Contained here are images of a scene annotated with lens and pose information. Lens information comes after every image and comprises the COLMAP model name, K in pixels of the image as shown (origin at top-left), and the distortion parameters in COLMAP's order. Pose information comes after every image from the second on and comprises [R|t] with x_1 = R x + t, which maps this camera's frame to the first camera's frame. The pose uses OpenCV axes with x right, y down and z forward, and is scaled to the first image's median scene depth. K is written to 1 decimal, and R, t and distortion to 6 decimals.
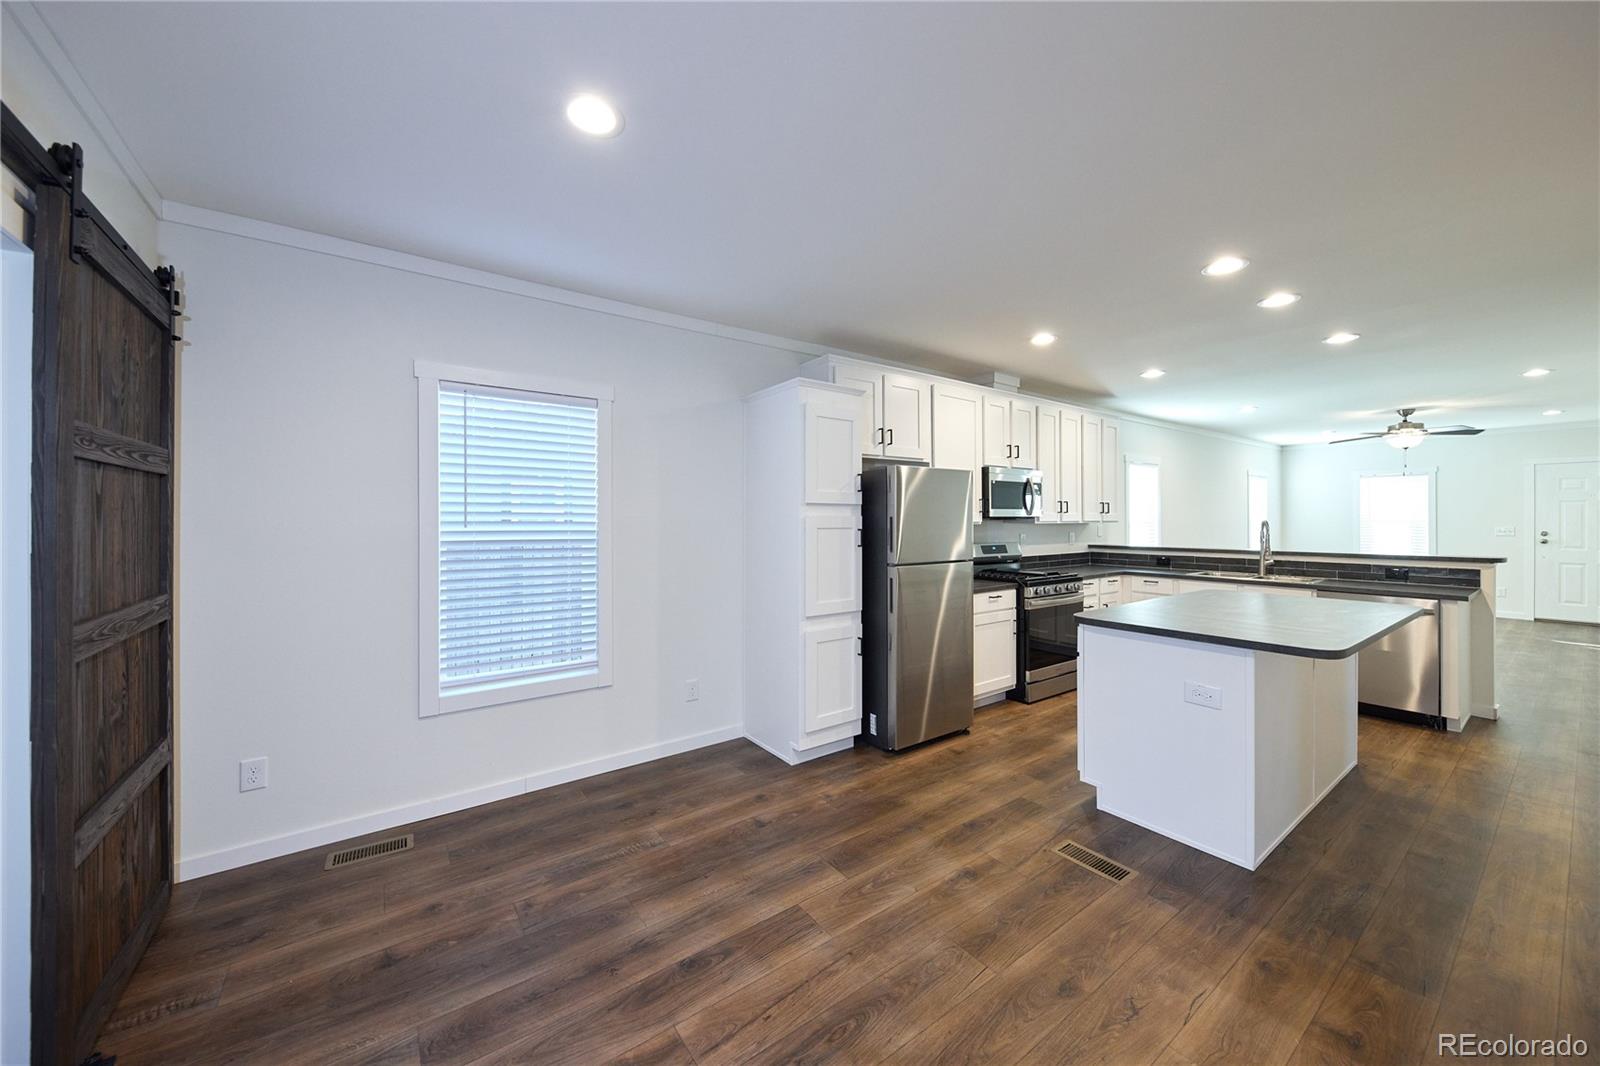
lens RADIAL K [[569.7, 0, 800.1], [0, 569.7, 523.9], [0, 0, 1]] dist [0.006858, -0.002778]
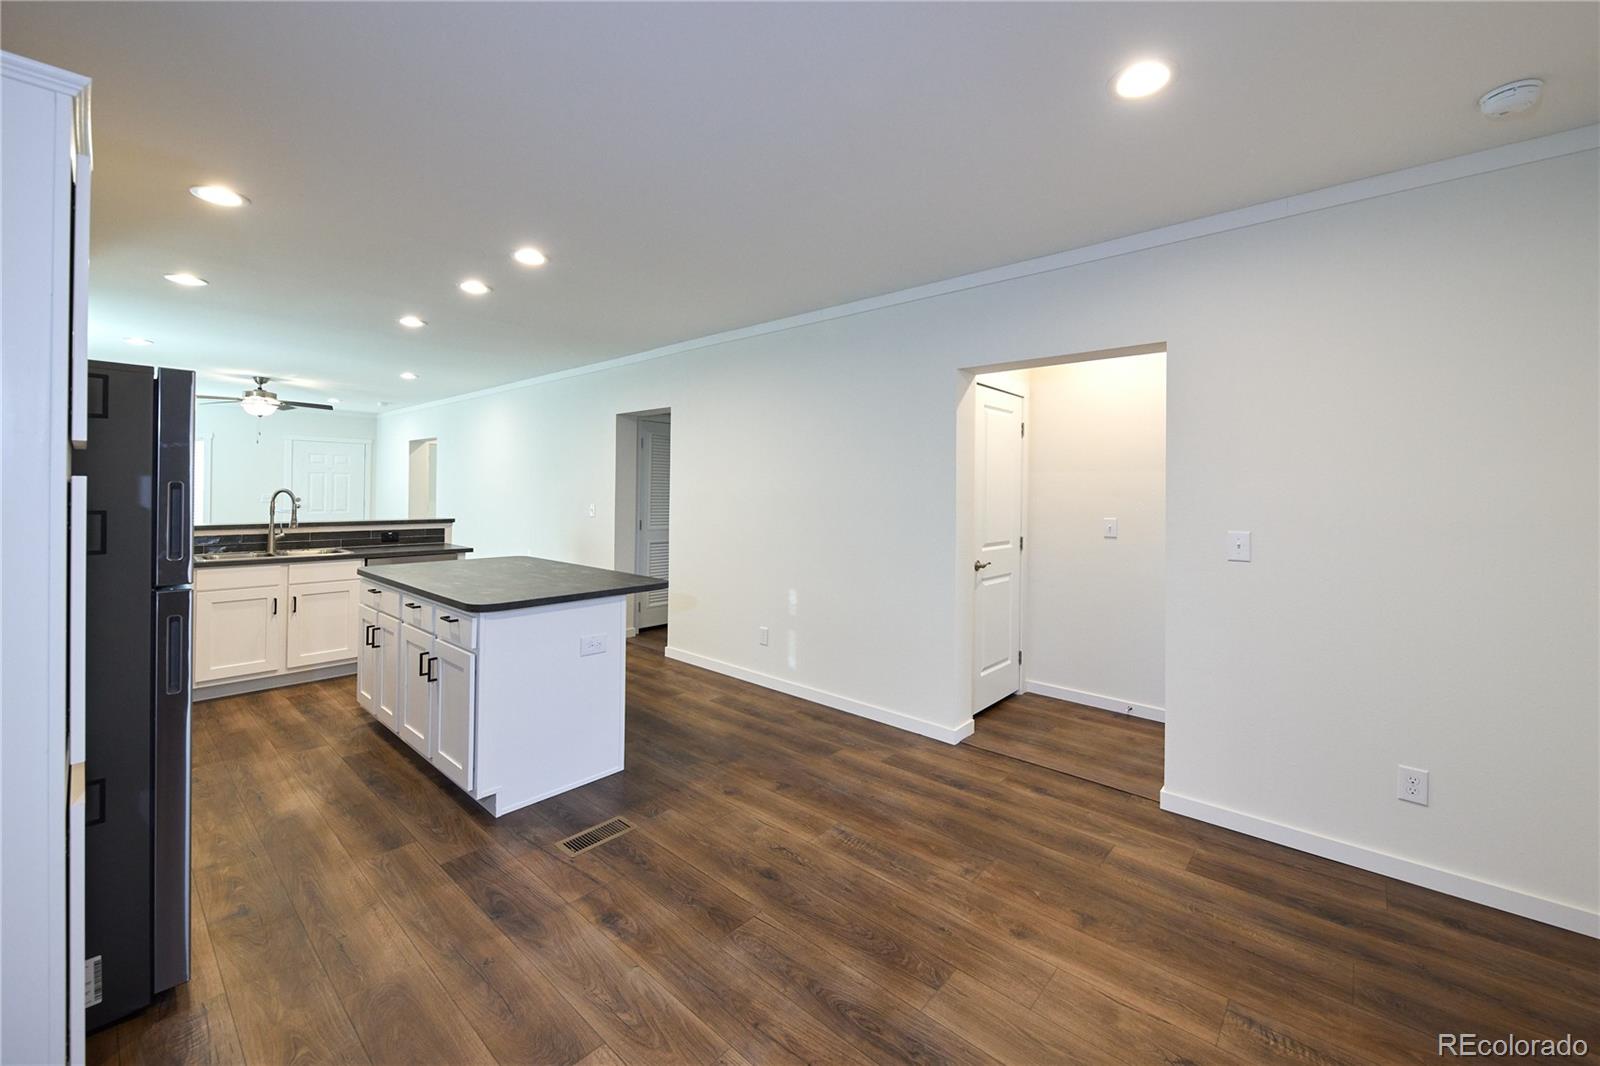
lens RADIAL K [[628.2, 0, 807.2], [0, 628.2, 496.3], [0, 0, 1]] dist [0.001459, -0.003235]
pose [[-0.218377, -0.006948, 0.975840, -0.685187], [-0.002013, 0.999976, 0.006669, -0.005410], [-0.975862, -0.000508, -0.218386, 0.971300]]
